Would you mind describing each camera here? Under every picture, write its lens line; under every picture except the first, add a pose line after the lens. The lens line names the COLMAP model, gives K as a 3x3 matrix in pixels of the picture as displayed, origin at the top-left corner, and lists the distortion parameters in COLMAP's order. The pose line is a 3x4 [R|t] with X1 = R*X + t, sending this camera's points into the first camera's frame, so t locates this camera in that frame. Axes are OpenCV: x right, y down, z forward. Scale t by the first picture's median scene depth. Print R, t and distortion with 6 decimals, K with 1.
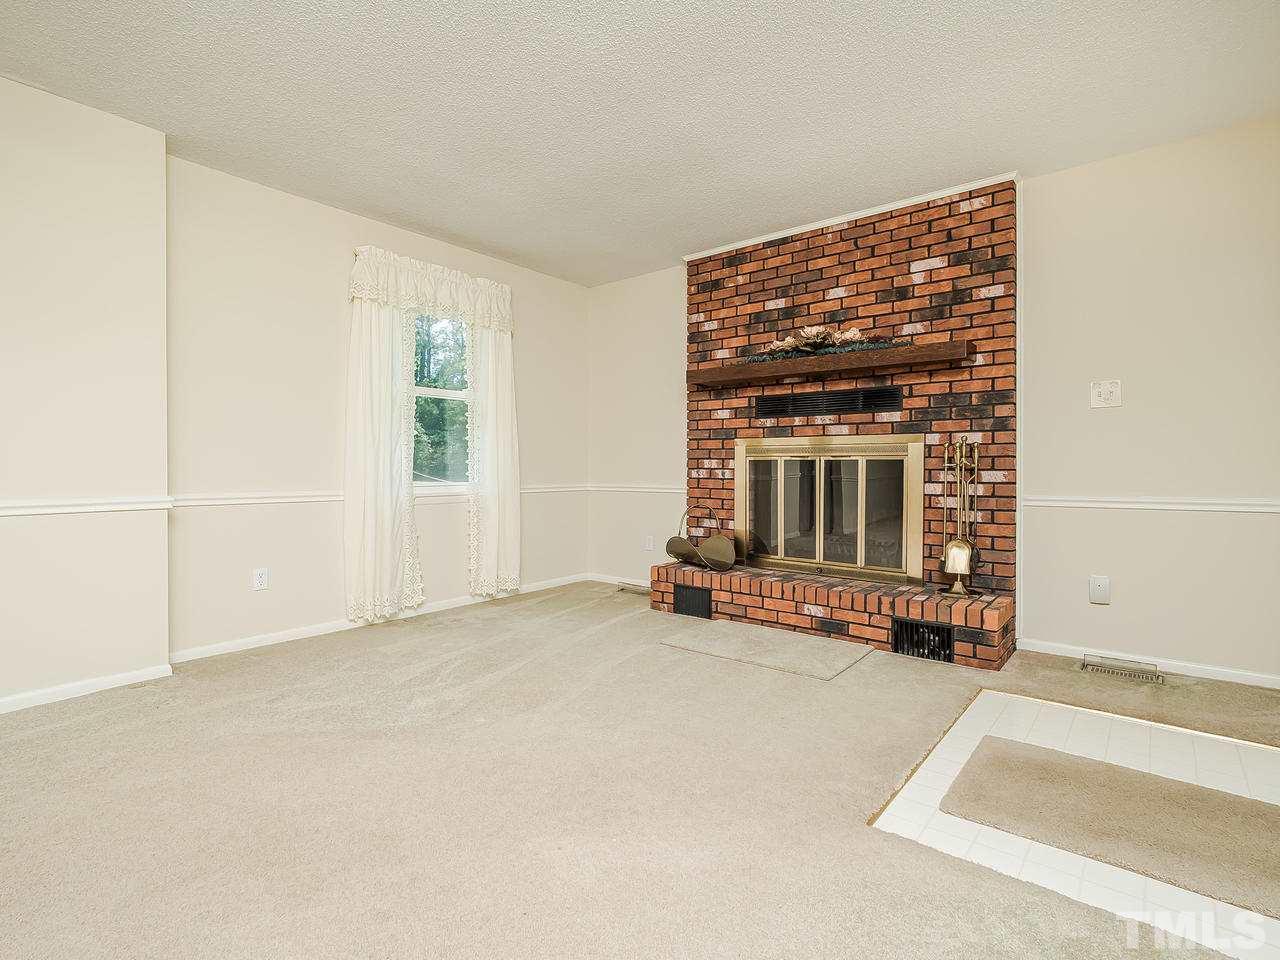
lens RADIAL K [[584.1, 0, 635.3], [0, 584.1, 472.8], [0, 0, 1]] dist [-0.001756, -0.000301]
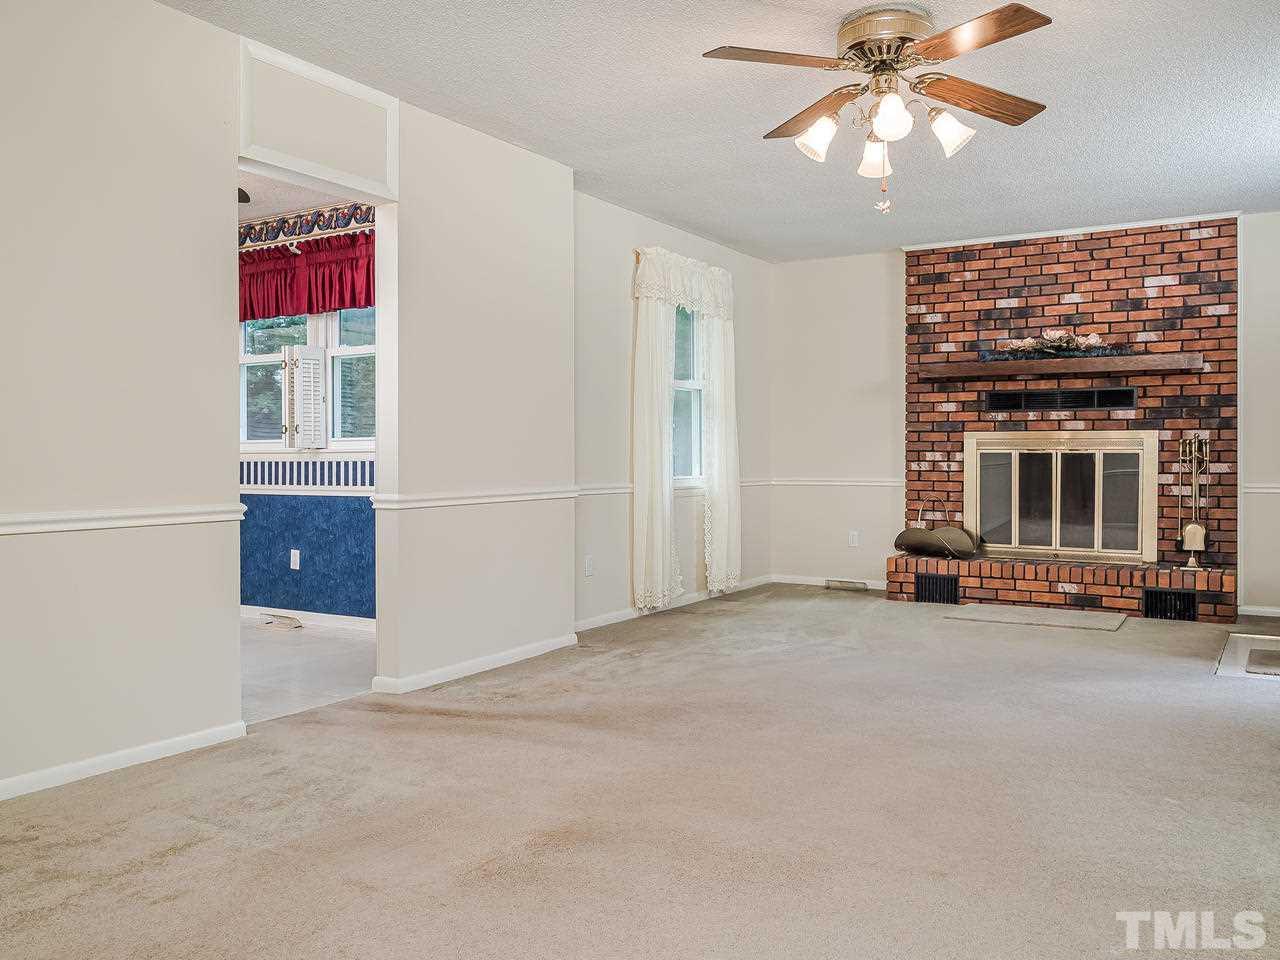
lens RADIAL K [[944.4, 0, 640.7], [0, 944.4, 465.4], [0, 0, 1]] dist [-0.000231, 0.007033]
pose [[0.991385, -0.000884, 0.130980, -0.699979], [0.001120, 0.999998, -0.001724, 0.002930], [-0.130978, 0.001855, 0.991384, -0.648736]]
